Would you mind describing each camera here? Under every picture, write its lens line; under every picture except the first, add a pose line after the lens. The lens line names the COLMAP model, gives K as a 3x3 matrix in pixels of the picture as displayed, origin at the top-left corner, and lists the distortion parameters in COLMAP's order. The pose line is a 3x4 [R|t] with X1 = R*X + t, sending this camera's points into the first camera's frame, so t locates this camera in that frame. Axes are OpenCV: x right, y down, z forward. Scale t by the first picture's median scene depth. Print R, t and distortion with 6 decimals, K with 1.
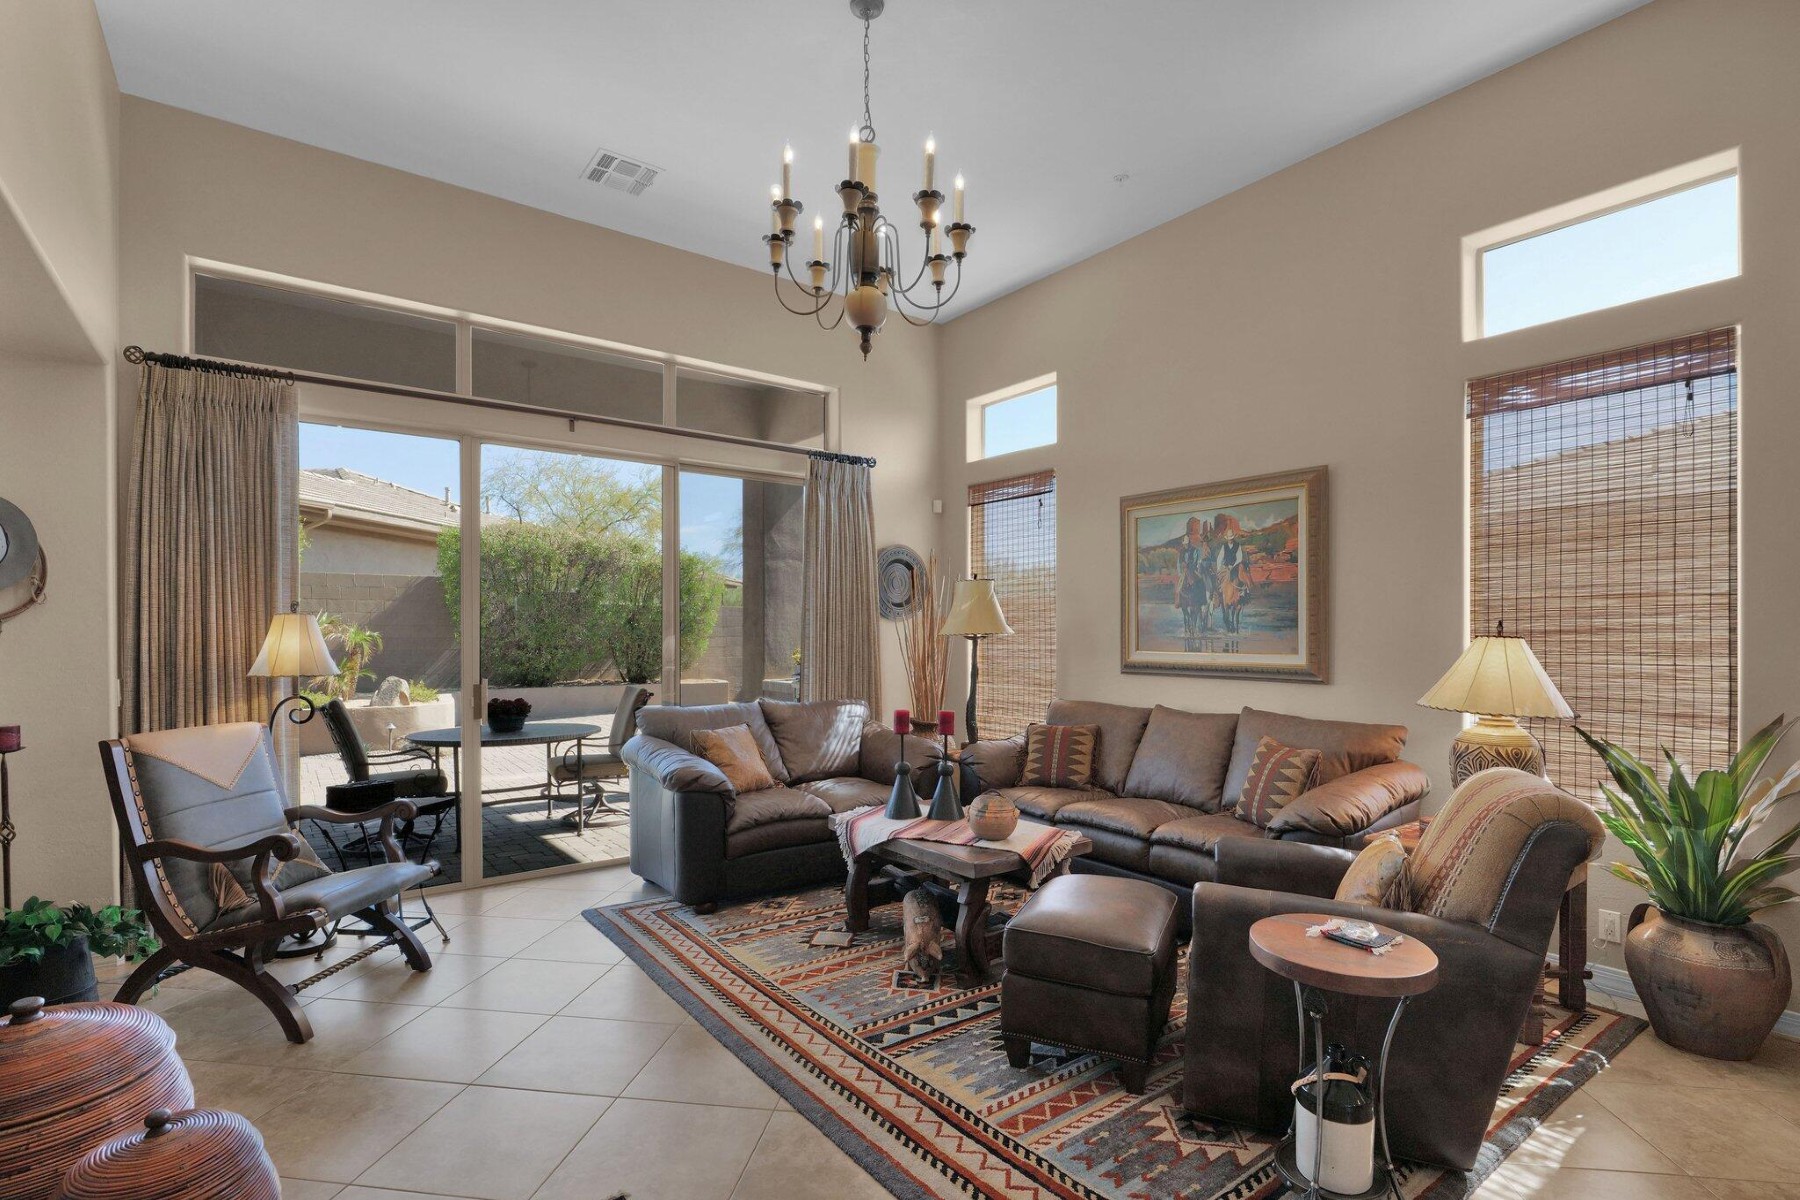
lens RADIAL K [[836.5, 0, 898.7], [0, 836.5, 636.2], [0, 0, 1]] dist [-0.025819, 0.000132]
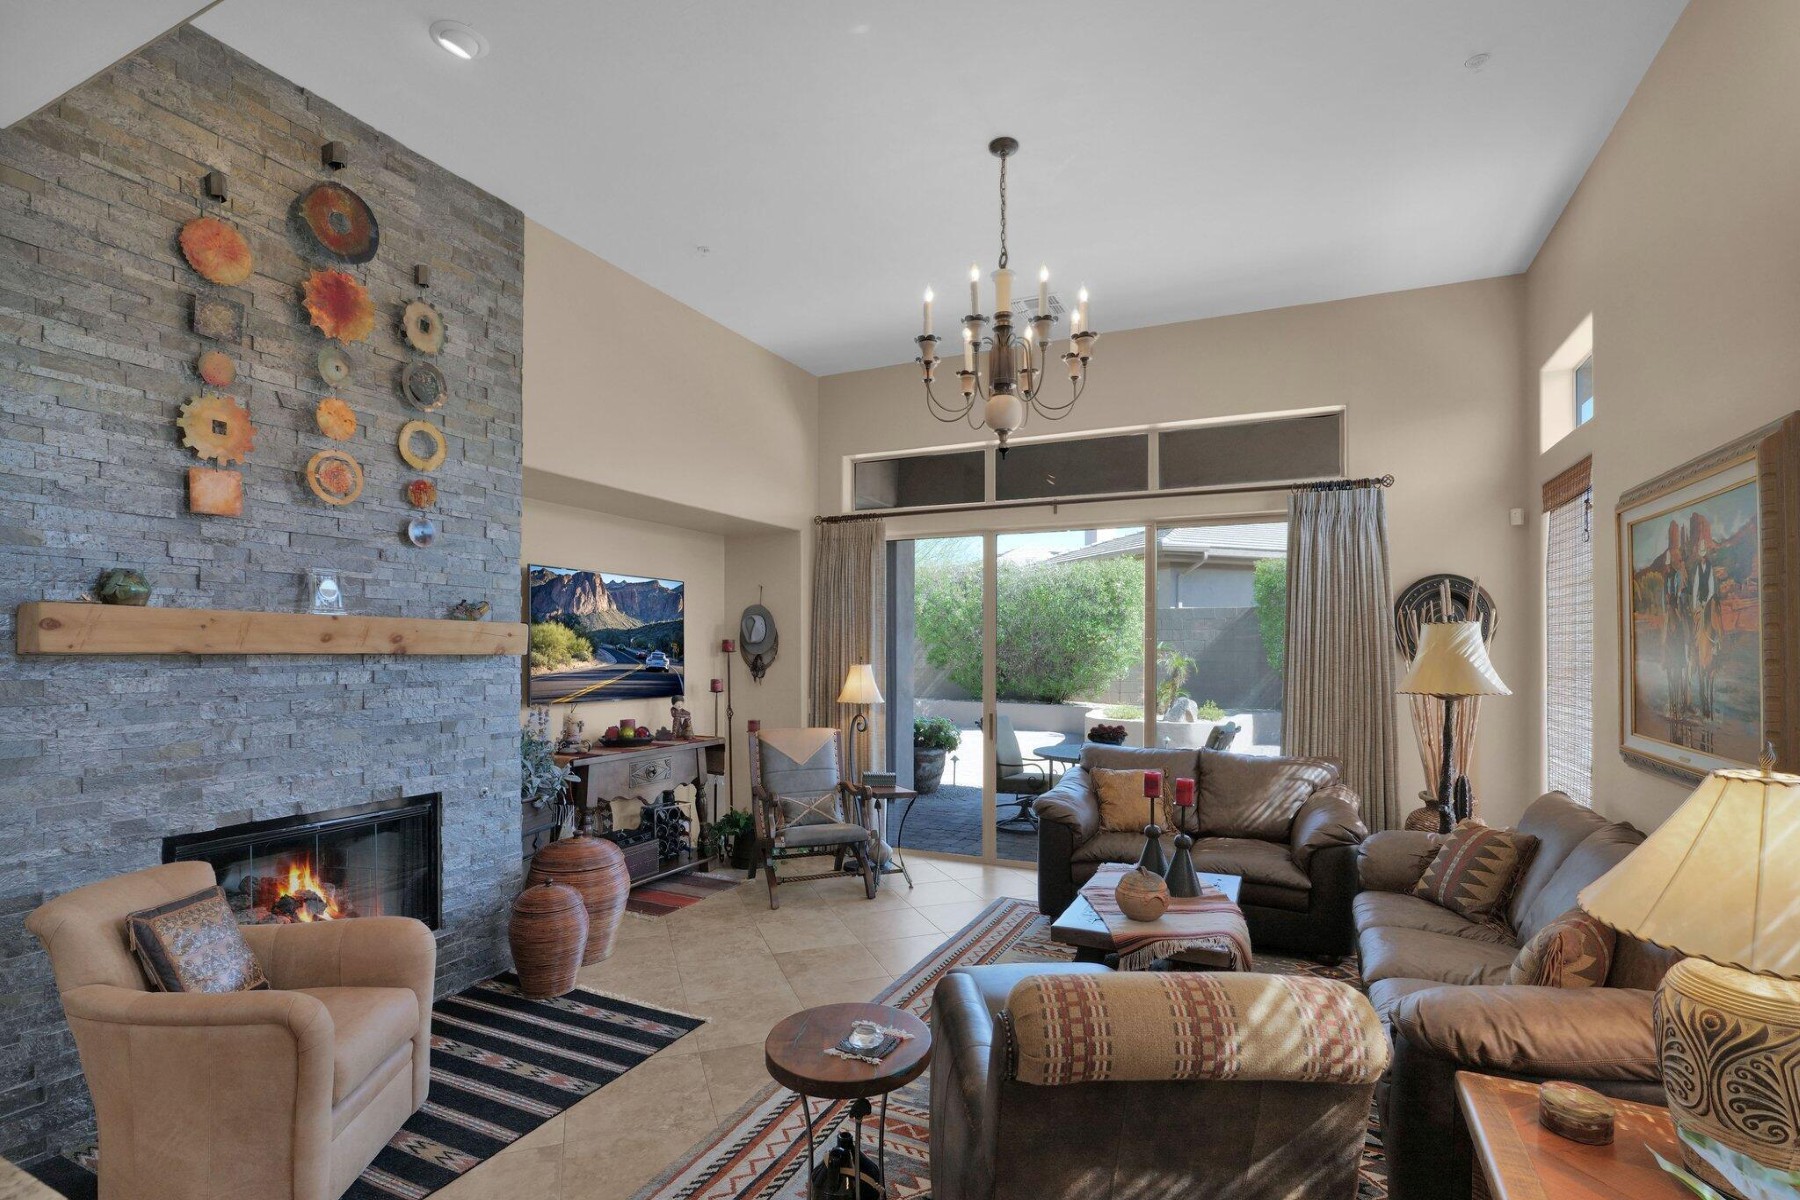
lens RADIAL K [[837.0, 0, 926.1], [0, 837.0, 650.2], [0, 0, 1]] dist [-0.012715, 0.000475]
pose [[0.478295, 0.004727, -0.878186, 0.701997], [-0.003619, 0.999988, 0.003411, -0.055900], [0.878192, 0.001547, 0.478306, 0.276335]]
